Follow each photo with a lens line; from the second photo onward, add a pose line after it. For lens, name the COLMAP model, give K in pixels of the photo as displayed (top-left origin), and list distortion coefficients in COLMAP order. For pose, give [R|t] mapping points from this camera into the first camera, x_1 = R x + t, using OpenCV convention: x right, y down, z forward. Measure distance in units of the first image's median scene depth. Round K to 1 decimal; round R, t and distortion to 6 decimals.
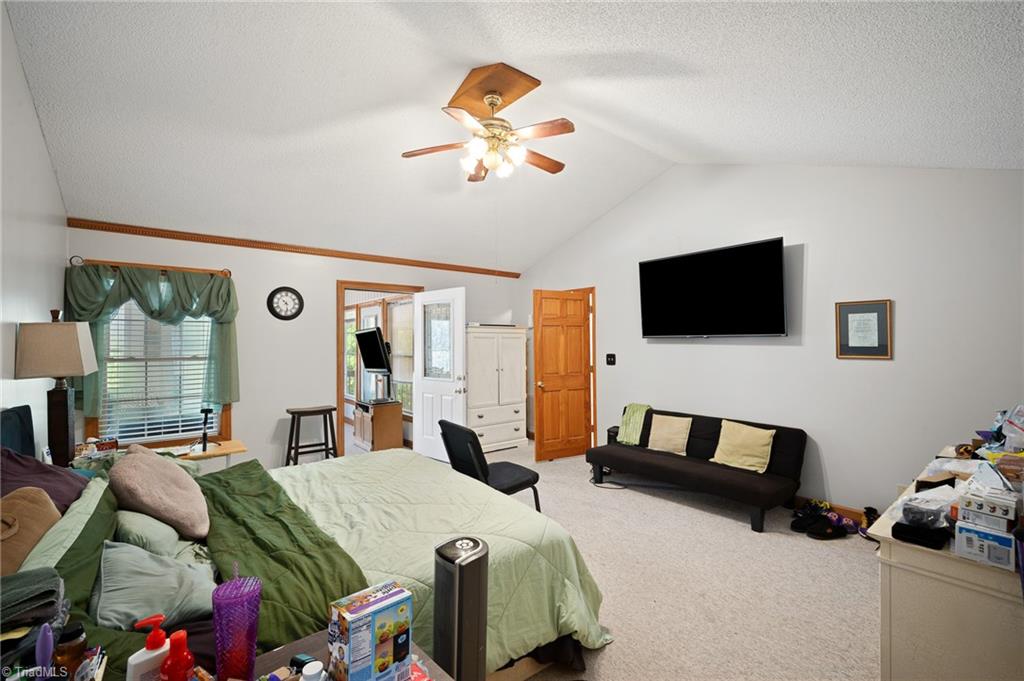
lens RADIAL K [[445.5, 0, 511.9], [0, 445.5, 337.8], [0, 0, 1]] dist [-0.011082, 0.001326]
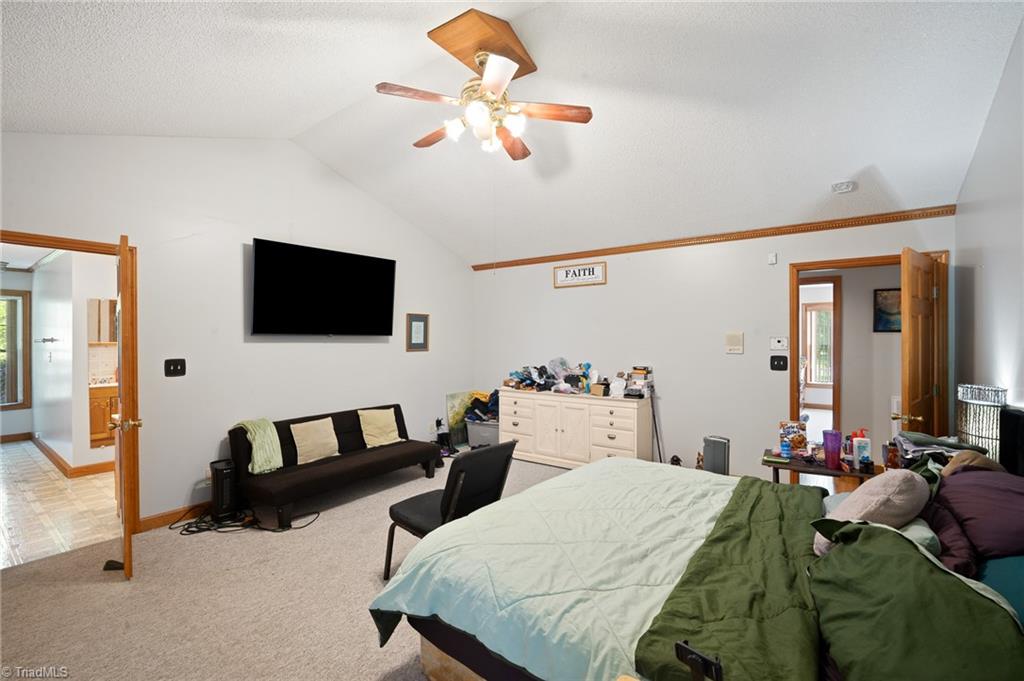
lens RADIAL K [[445.5, 0, 513.4], [0, 445.5, 340.9], [0, 0, 1]] dist [-0.011082, 0.001326]
pose [[-0.253970, -0.000784, 0.967212, -0.721415], [-0.008232, 0.999965, -0.001351, 0.009223], [-0.967177, -0.008305, -0.253967, 0.941636]]
